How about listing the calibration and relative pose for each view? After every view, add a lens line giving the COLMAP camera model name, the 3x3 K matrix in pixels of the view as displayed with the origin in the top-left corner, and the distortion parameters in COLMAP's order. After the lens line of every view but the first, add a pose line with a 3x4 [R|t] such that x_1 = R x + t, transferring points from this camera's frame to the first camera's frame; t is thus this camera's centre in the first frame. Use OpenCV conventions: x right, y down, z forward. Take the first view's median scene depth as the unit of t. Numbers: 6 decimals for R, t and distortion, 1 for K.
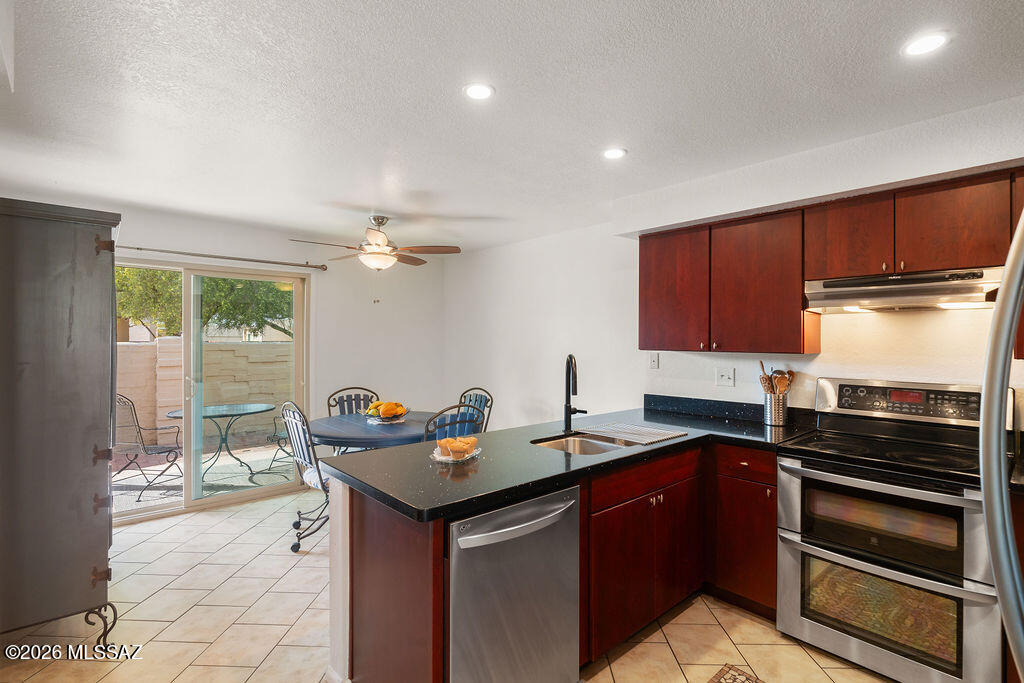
lens RADIAL K [[489.3, 0, 510.5], [0, 489.3, 339.7], [0, 0, 1]] dist [0.009920, -0.000745]
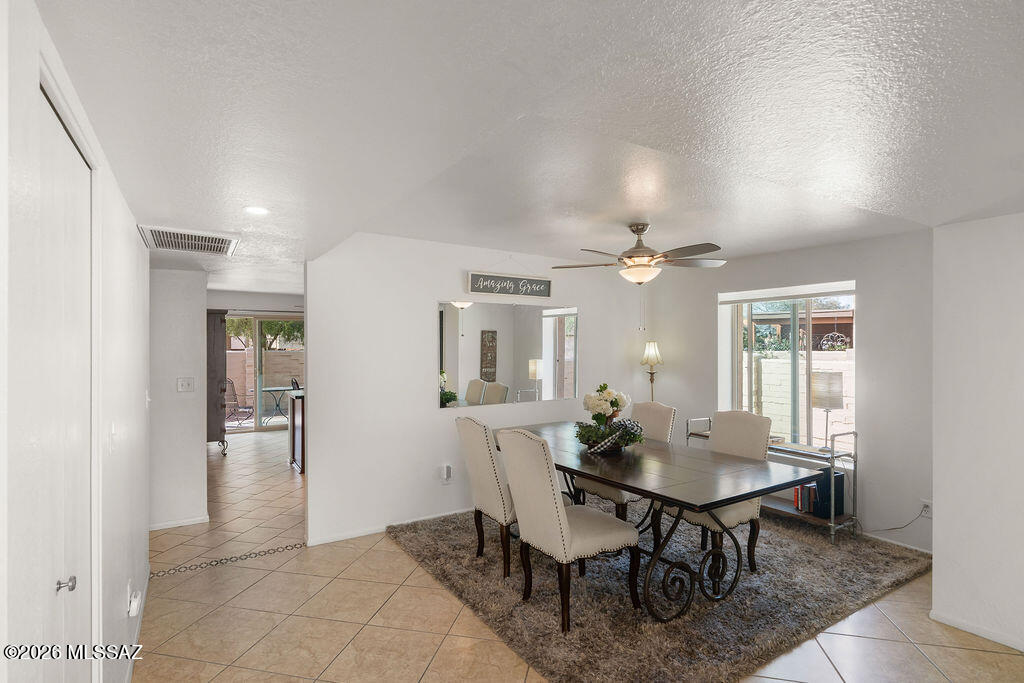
lens RADIAL K [[507.1, 0, 508.3], [0, 507.1, 342.7], [0, 0, 1]] dist [-0.000885, 0.001284]
pose [[0.986605, -0.004115, -0.163073, 0.719064], [0.004274, 0.999991, 0.000621, -0.031434], [0.163069, -0.001309, 0.986614, -0.910348]]
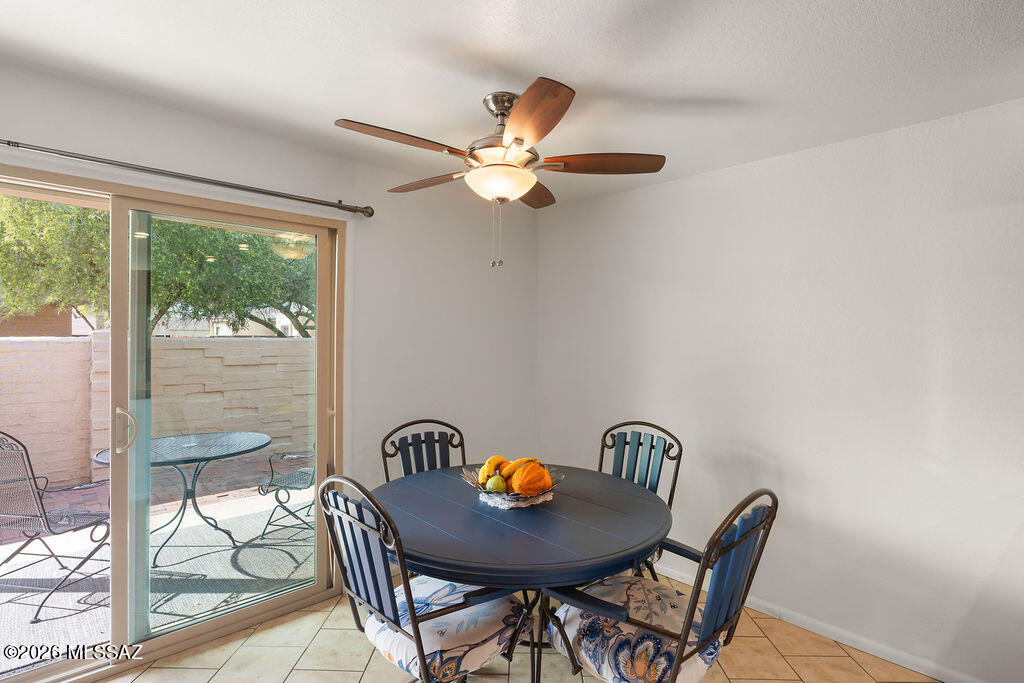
lens RADIAL K [[507.1, 0, 512.4], [0, 507.1, 338.6], [0, 0, 1]] dist [-0.000885, 0.001284]
pose [[0.999149, 0.007557, 0.040542, -0.237128], [-0.007734, 0.999961, 0.004201, -0.001098], [-0.040509, -0.004511, 0.999169, 0.399562]]
